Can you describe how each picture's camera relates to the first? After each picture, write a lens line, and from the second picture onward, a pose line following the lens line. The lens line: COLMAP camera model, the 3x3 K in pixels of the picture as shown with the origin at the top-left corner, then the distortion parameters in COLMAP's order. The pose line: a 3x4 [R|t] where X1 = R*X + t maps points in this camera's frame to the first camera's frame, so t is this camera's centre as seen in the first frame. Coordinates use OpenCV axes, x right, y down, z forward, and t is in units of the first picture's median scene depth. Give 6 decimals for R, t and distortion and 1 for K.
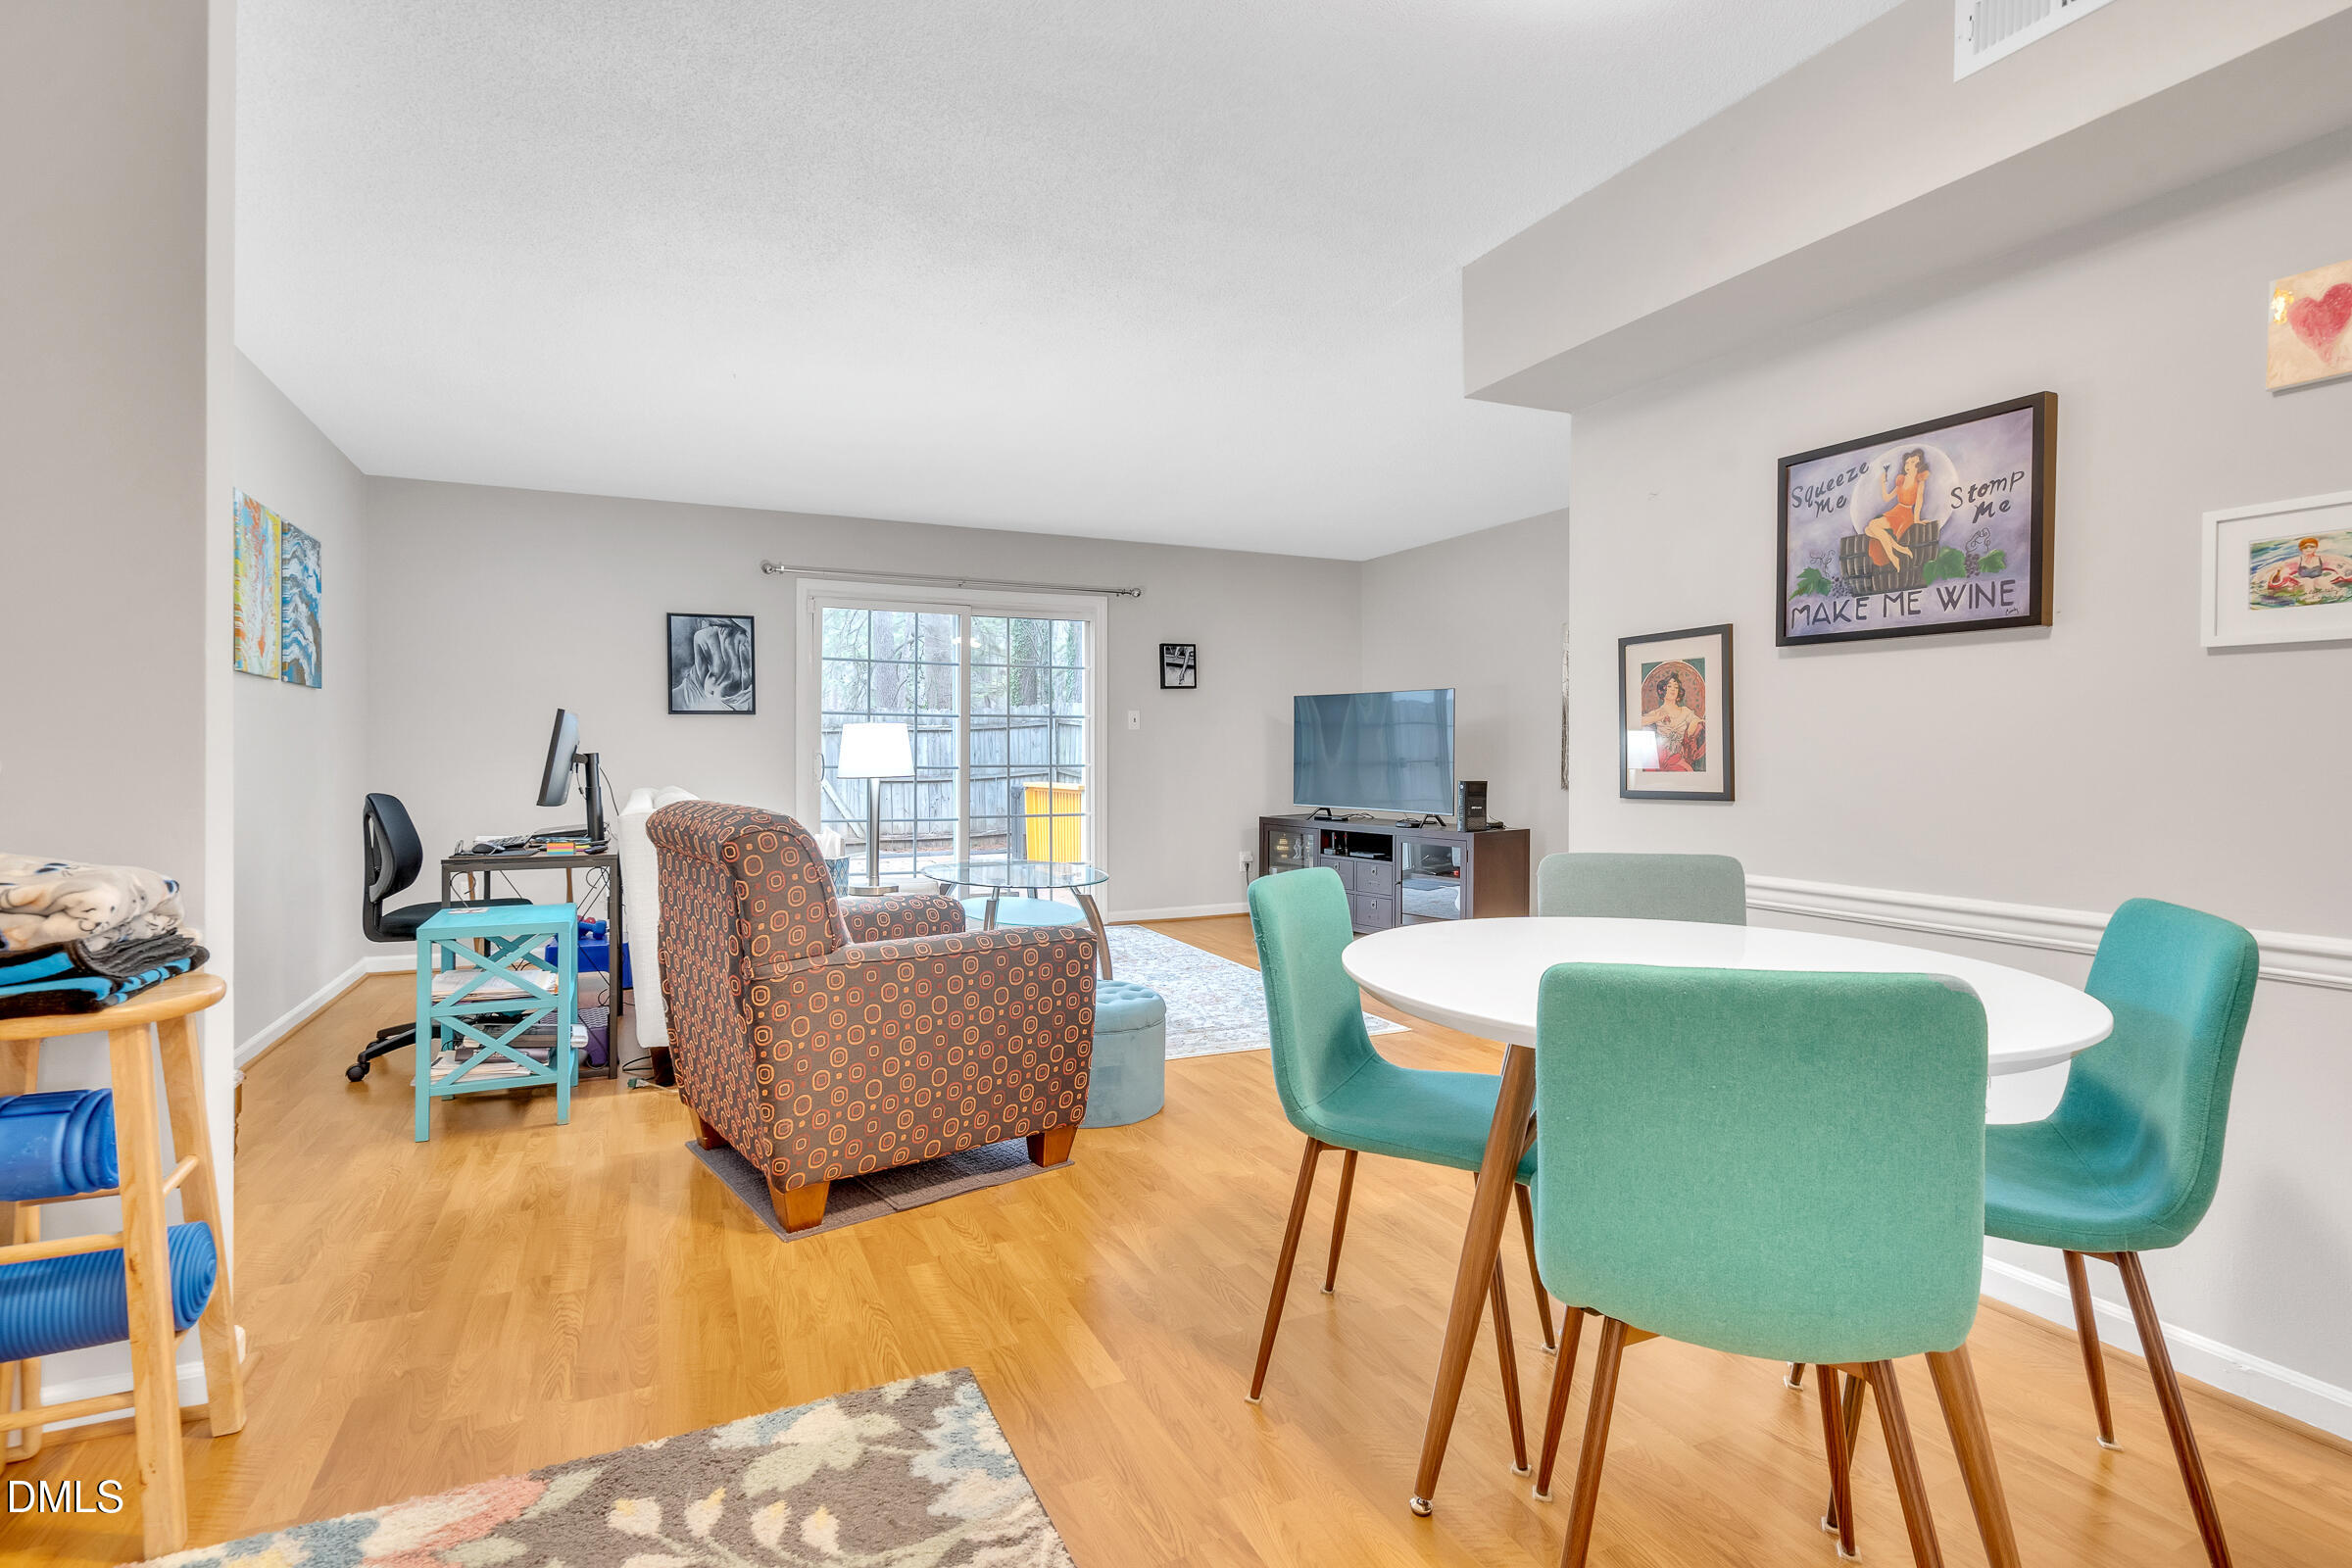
lens RADIAL K [[1095.7, 0, 1170.2], [0, 1095.7, 762.0], [0, 0, 1]] dist [0.001134, 0.000615]
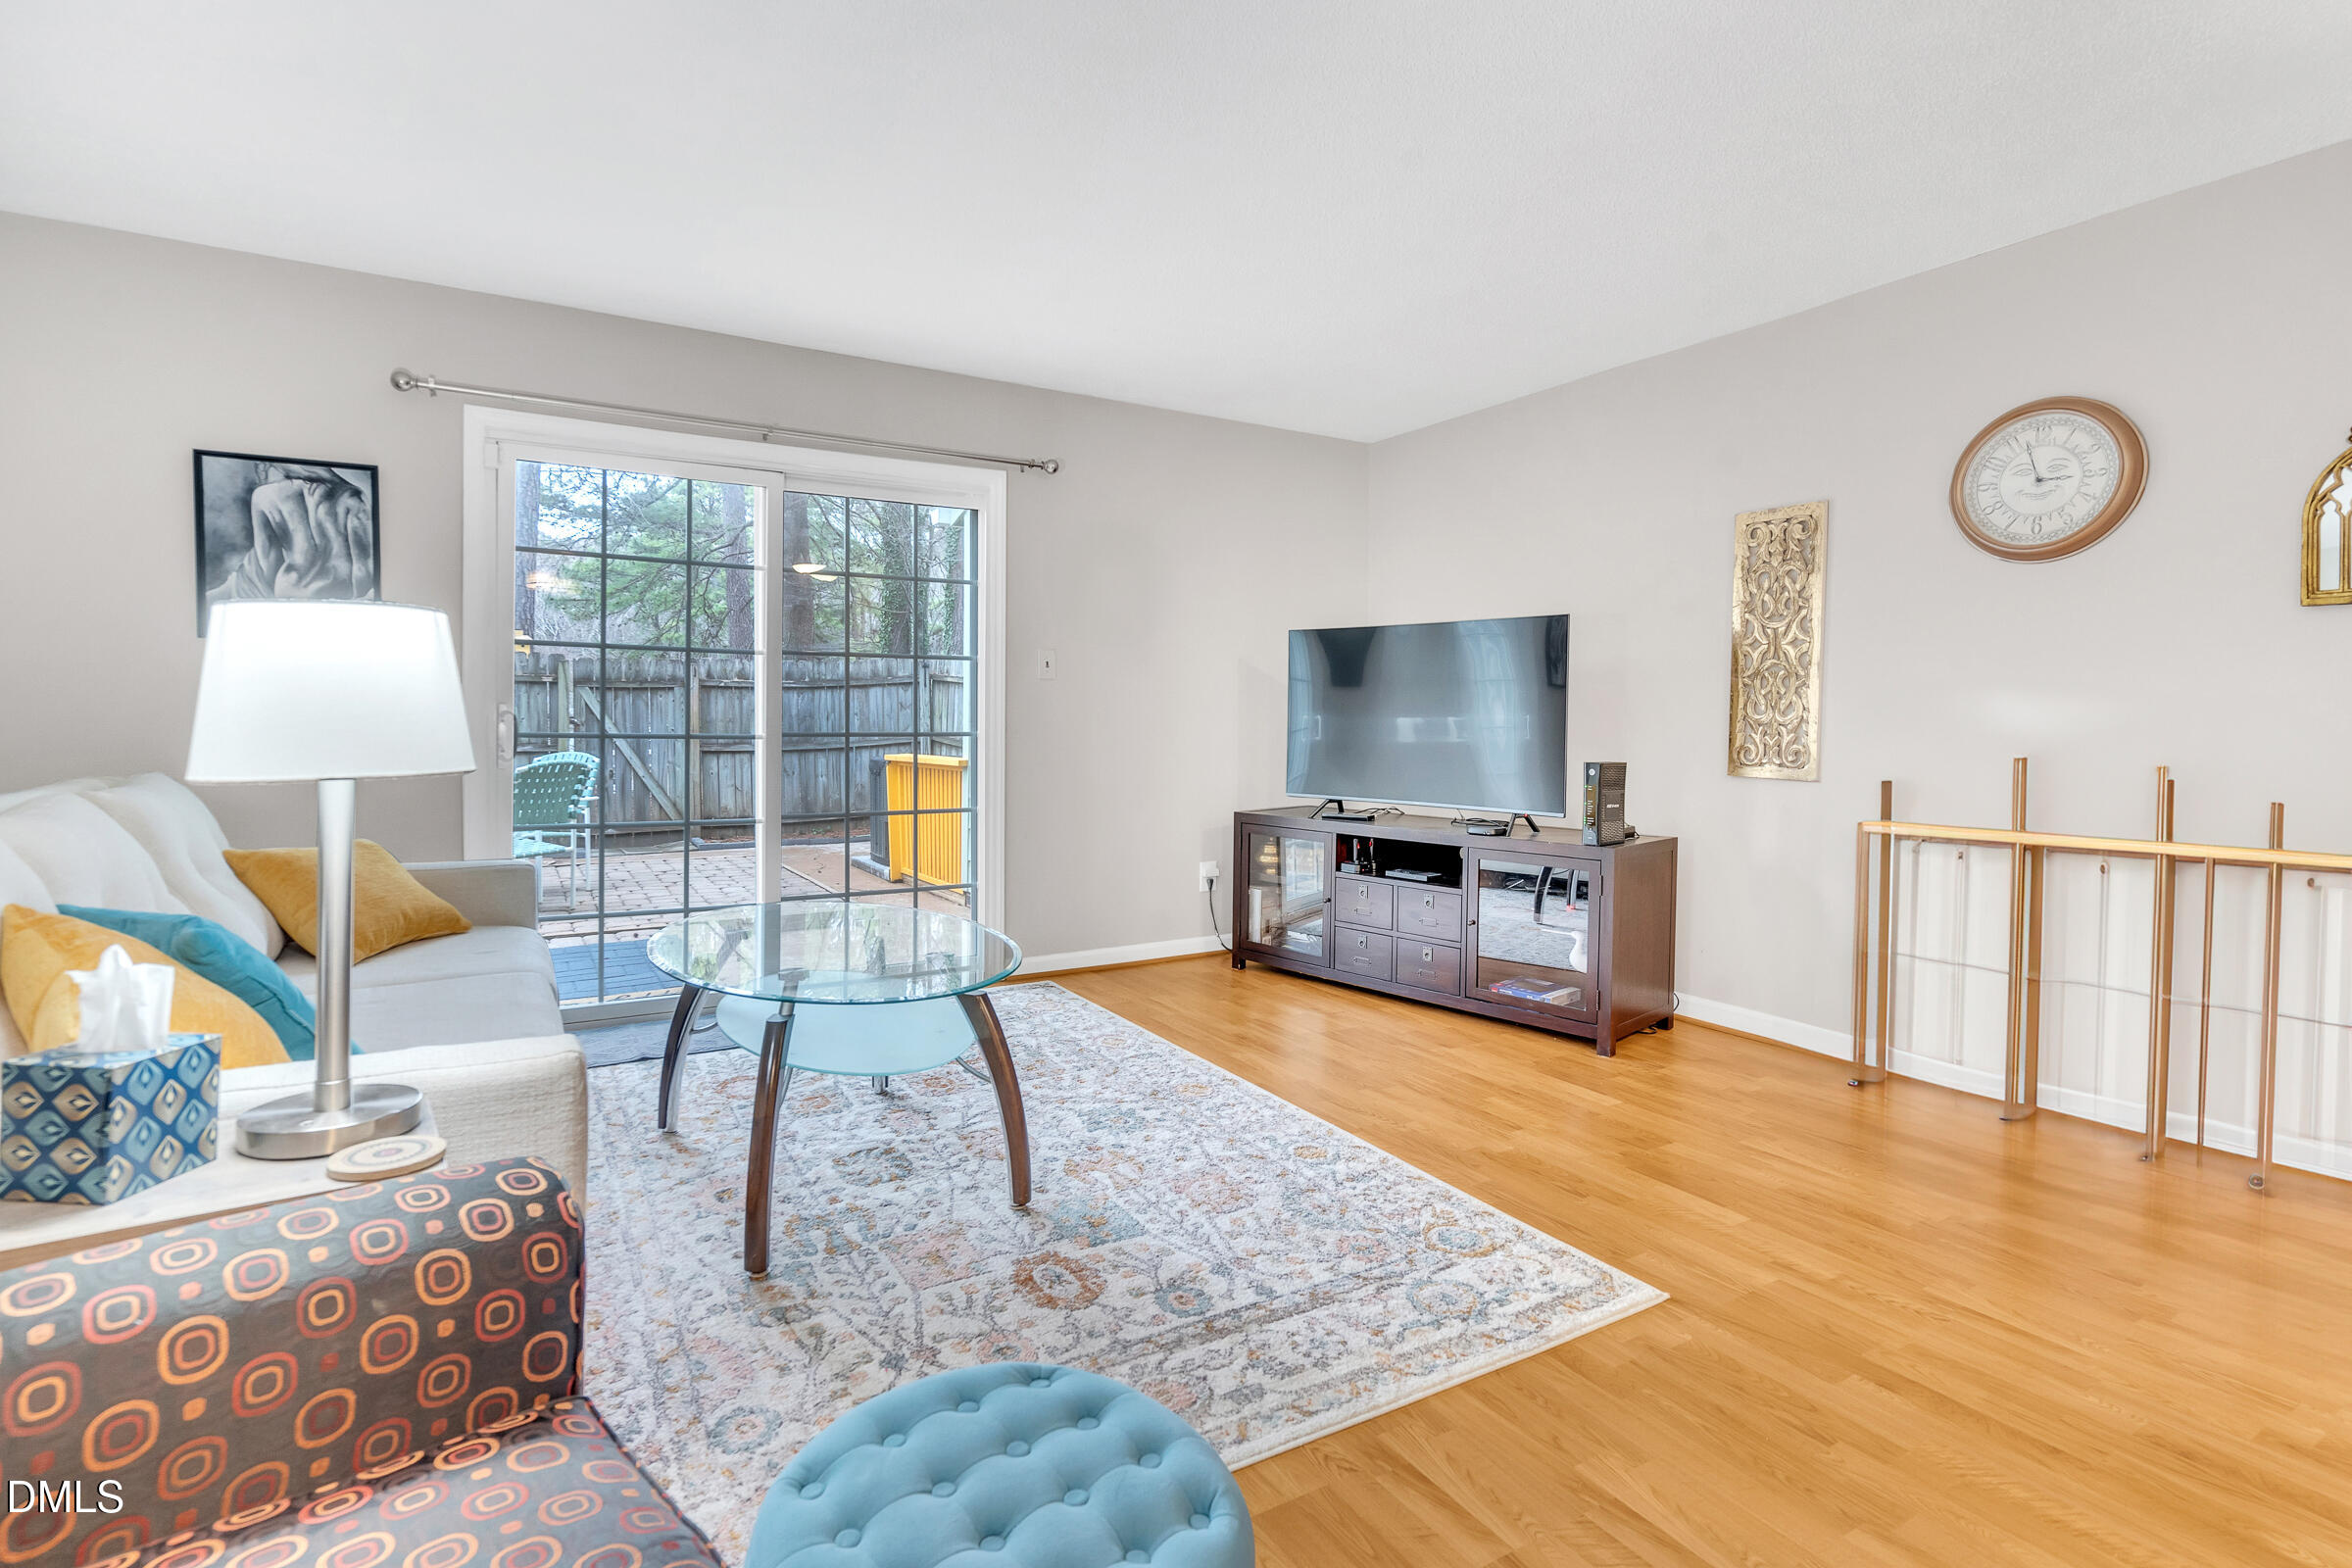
lens RADIAL K [[1104.1, 0, 1148.4], [0, 1104.1, 742.3], [0, 0, 1]] dist [-0.001906, 0.000661]
pose [[0.996071, 0.003934, 0.088467, -0.015718], [-0.005021, 0.999915, 0.012062, -0.000212], [-0.088412, -0.012458, 0.996006, 0.175359]]
